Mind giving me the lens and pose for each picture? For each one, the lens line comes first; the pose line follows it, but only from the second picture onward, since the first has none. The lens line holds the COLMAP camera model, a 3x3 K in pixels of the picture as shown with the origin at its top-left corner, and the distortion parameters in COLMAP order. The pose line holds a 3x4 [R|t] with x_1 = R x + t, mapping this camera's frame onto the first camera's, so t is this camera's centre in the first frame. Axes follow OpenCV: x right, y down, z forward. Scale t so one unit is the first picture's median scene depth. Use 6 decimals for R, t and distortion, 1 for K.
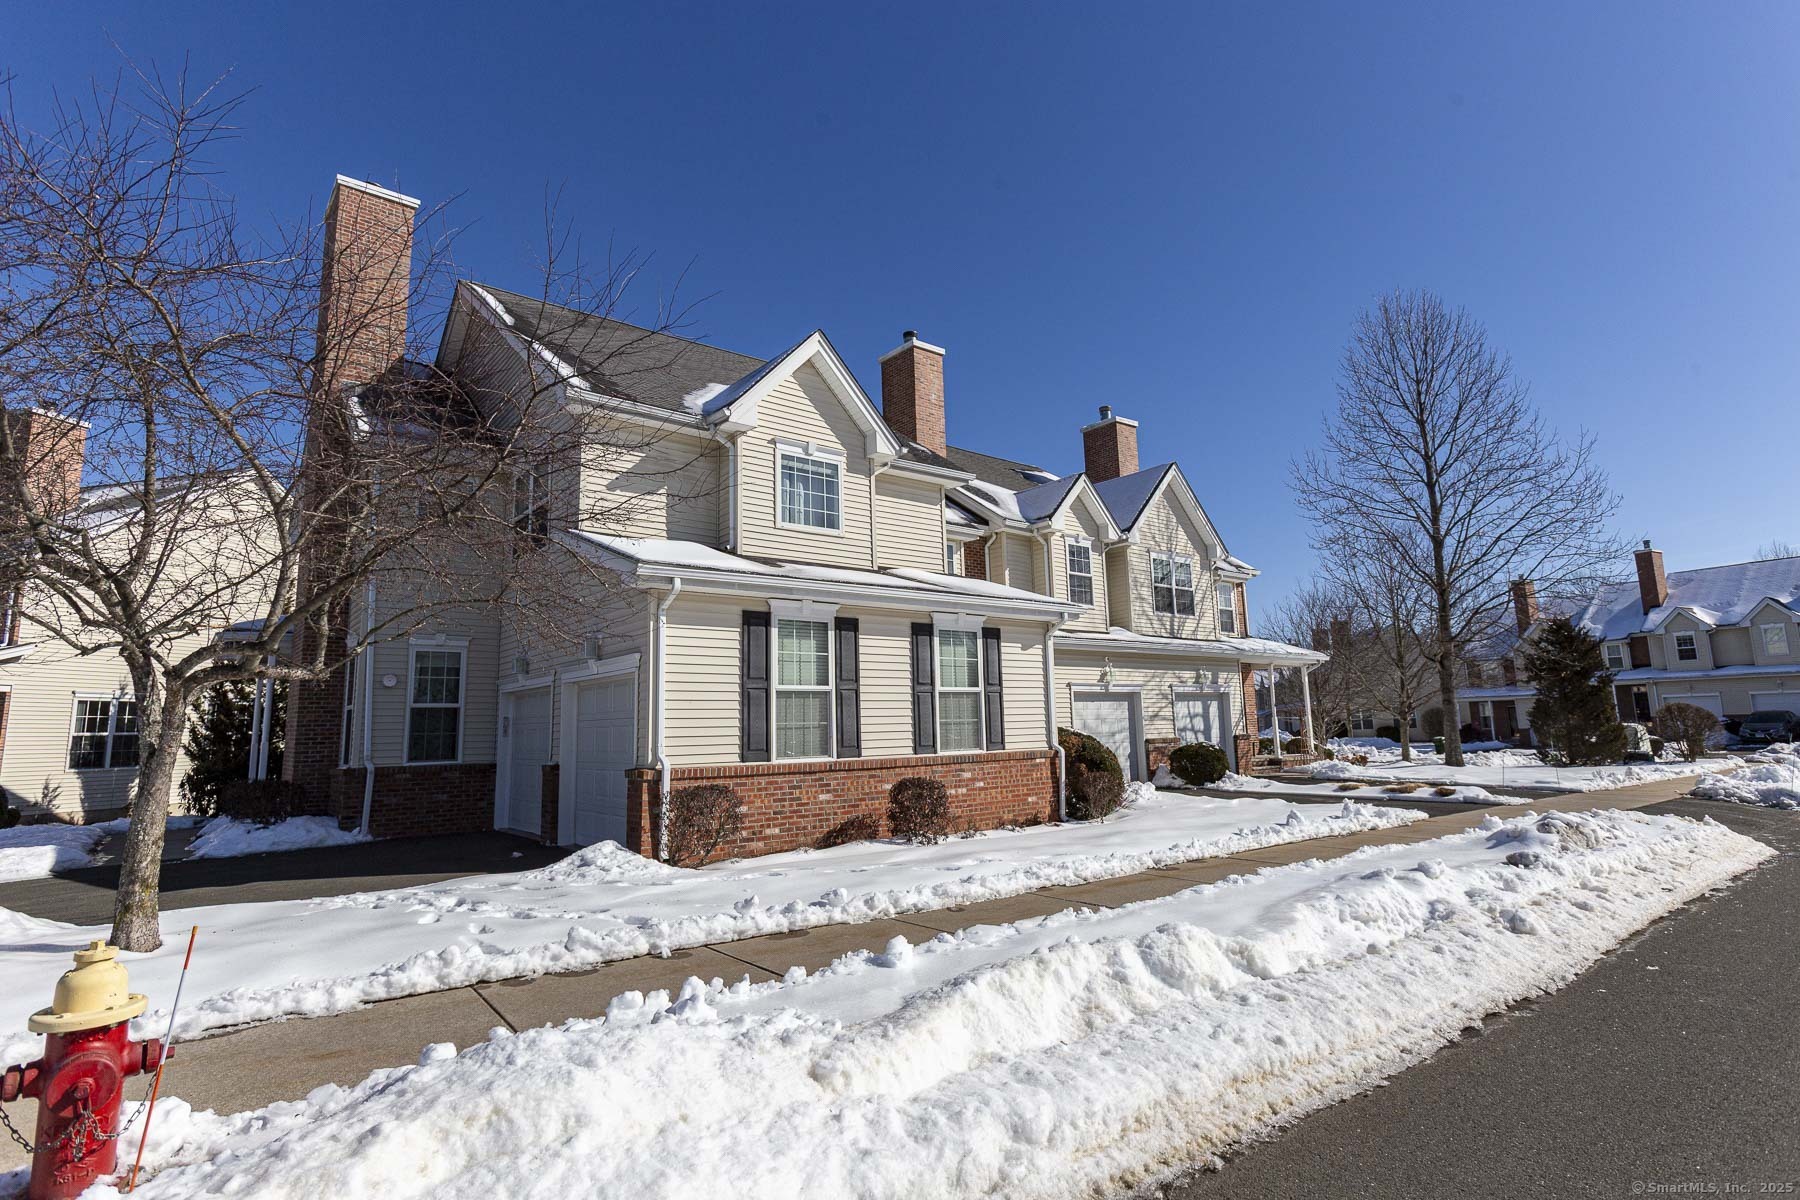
lens RADIAL K [[857.7, 0, 900.0], [0, 857.7, 600.0], [0, 0, 1]] dist [-0.001312, -0.000037]
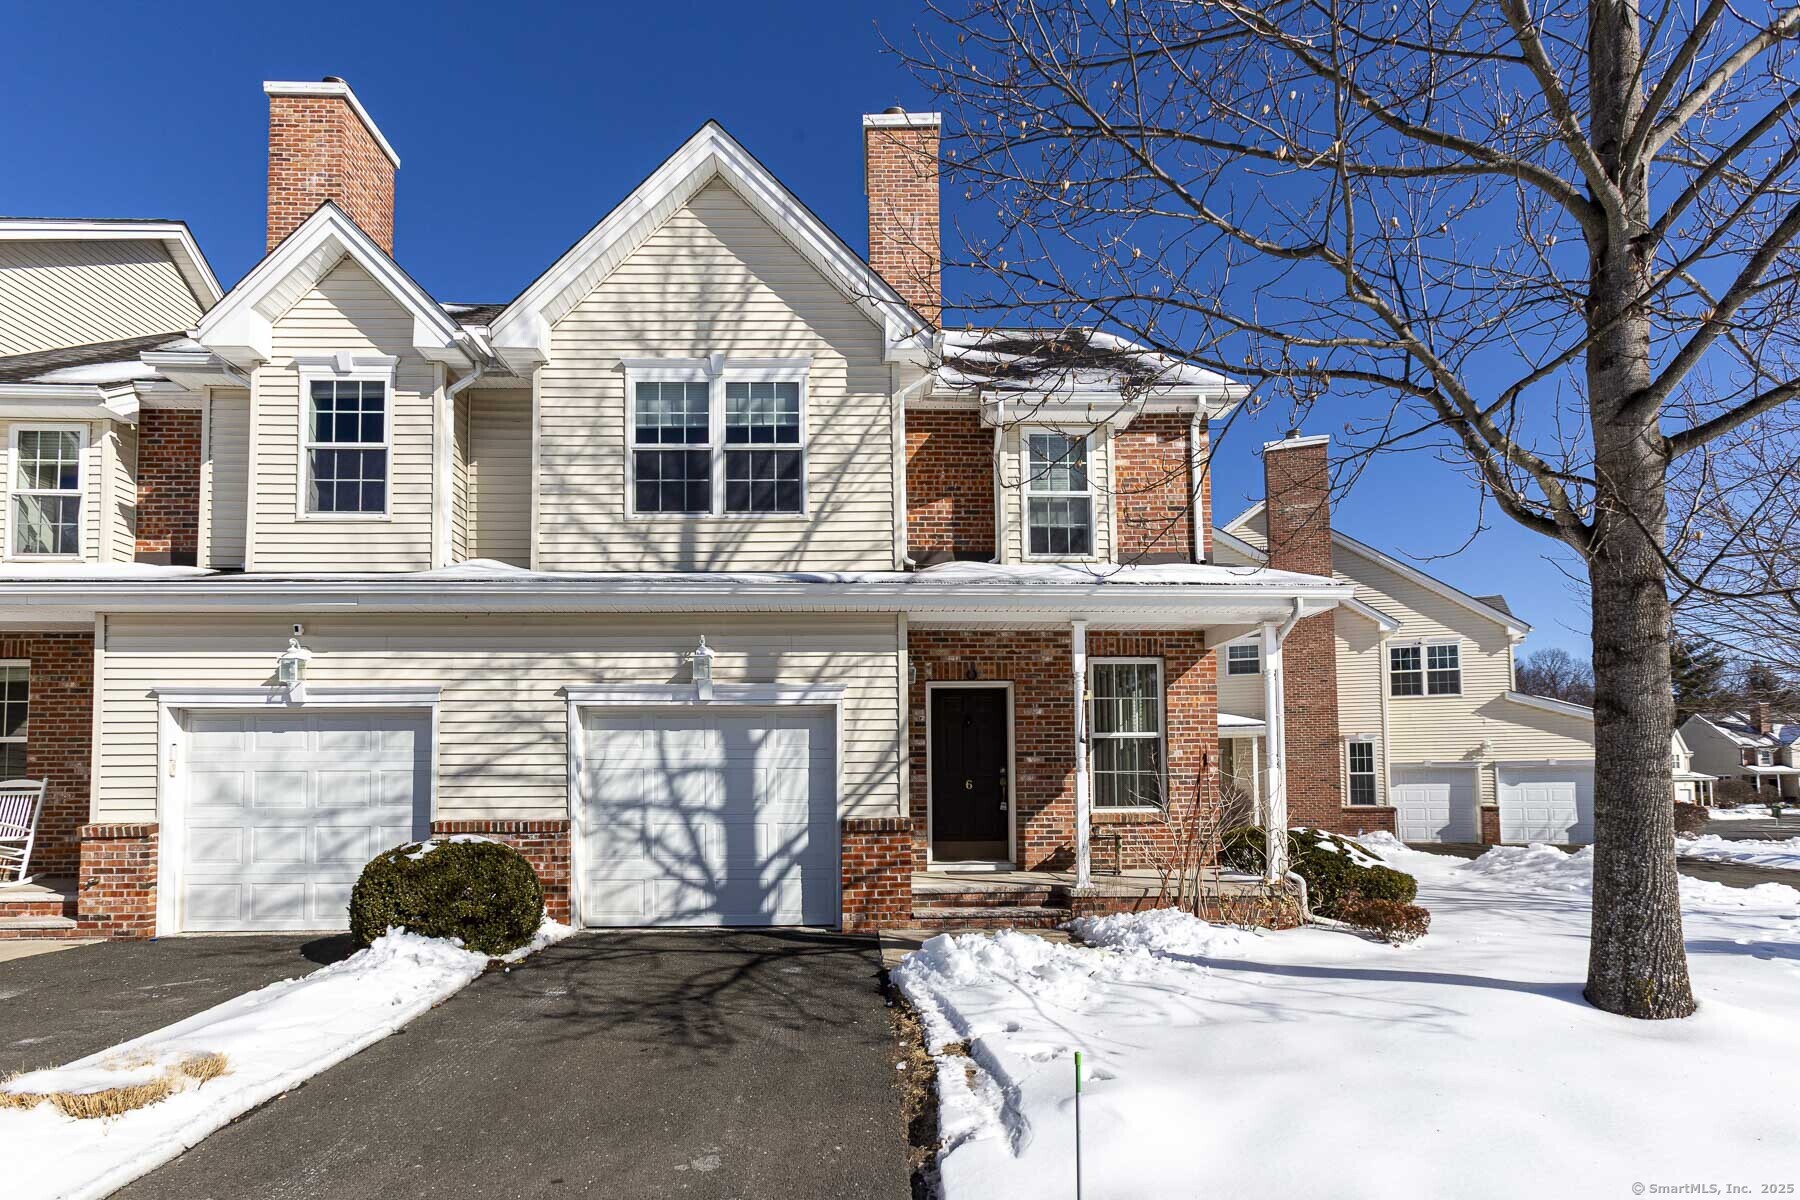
lens RADIAL K [[849.5, 0, 831.8], [0, 849.5, 740.2], [0, 0, 1]] dist [-0.001364, 0.000208]
pose [[0.776346, -0.015287, -0.630122, 1.032654], [0.078403, 0.994284, 0.072476, 0.162267], [0.625412, -0.105670, 0.773106, 1.219691]]
